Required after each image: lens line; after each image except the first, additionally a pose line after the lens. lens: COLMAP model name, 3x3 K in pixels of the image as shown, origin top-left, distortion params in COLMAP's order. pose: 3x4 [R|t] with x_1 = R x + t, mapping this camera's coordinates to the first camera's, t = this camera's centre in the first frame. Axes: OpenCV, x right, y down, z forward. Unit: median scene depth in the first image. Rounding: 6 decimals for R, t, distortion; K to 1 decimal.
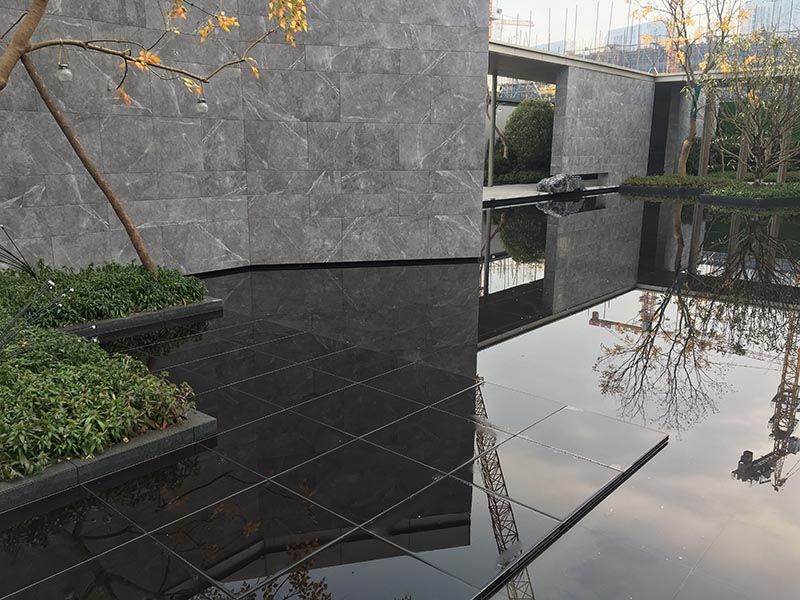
lens RADIAL K [[673.6, 0, 403.3], [0, 673.6, 297.5], [0, 0, 1]] dist [0.109004, -0.181200]
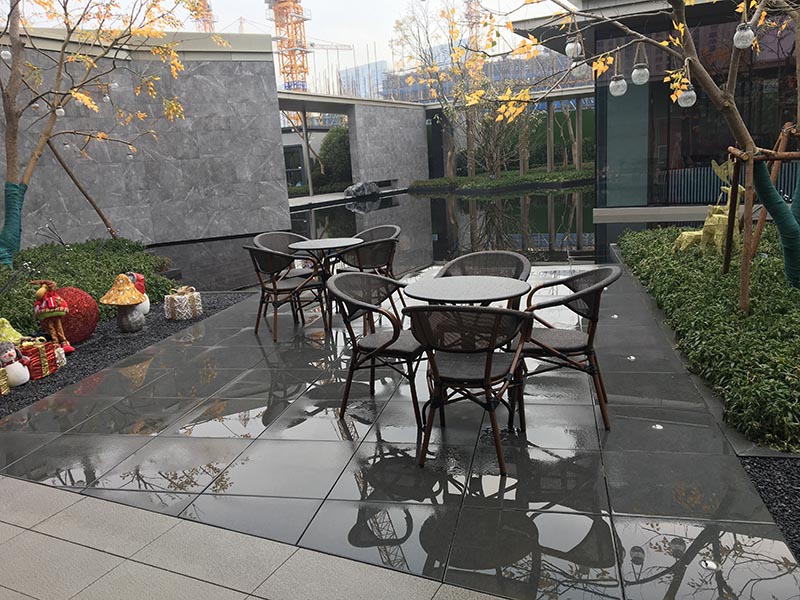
lens RADIAL K [[673.6, 0, 403.3], [0, 673.6, 297.5], [0, 0, 1]] dist [0.109004, -0.181200]
pose [[0.970391, -0.116334, 0.211681, 0.004351], [0.121869, 0.992458, -0.013246, 0.182626], [-0.208543, 0.038651, 0.977249, -0.802042]]
